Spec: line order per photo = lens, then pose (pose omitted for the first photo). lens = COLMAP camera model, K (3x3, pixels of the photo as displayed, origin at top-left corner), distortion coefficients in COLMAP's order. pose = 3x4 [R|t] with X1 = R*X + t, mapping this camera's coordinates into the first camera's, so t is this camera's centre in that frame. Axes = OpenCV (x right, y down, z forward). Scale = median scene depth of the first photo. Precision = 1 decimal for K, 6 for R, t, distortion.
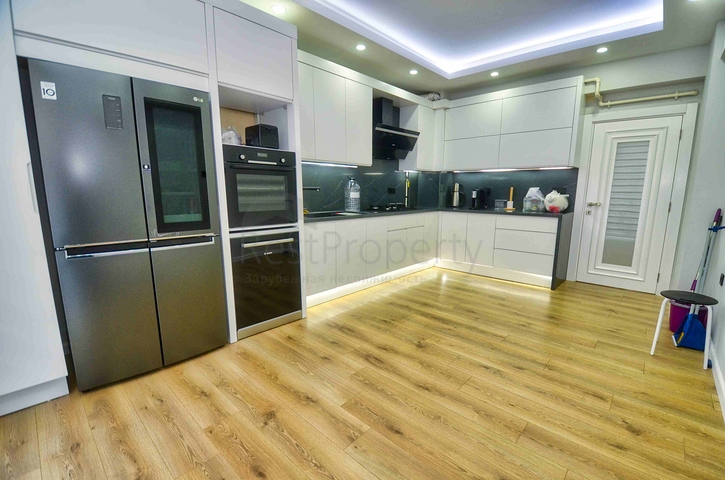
lens RADIAL K [[320.1, 0, 379.9], [0, 320.1, 243.5], [0, 0, 1]] dist [0.017371, -0.021618]
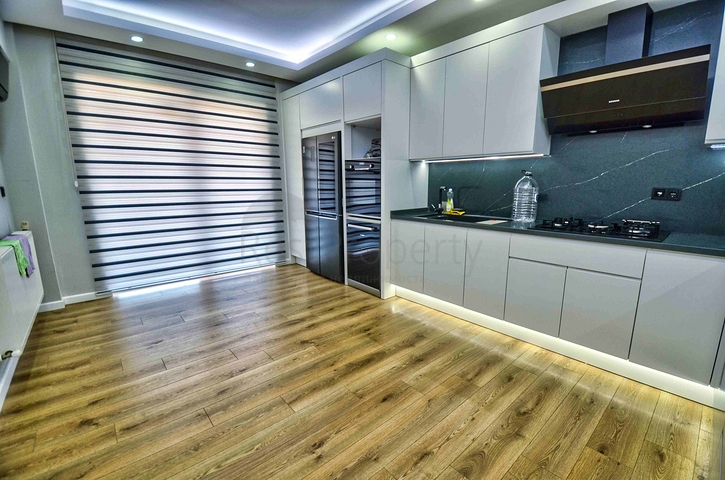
lens RADIAL K [[320.1, 0, 379.9], [0, 320.1, 243.5], [0, 0, 1]] dist [0.017371, -0.021618]
pose [[-0.108688, 0.182092, -0.977256, 1.007453], [-0.165788, 0.965991, 0.198432, -0.223171], [0.980154, 0.183585, -0.074803, 1.204298]]
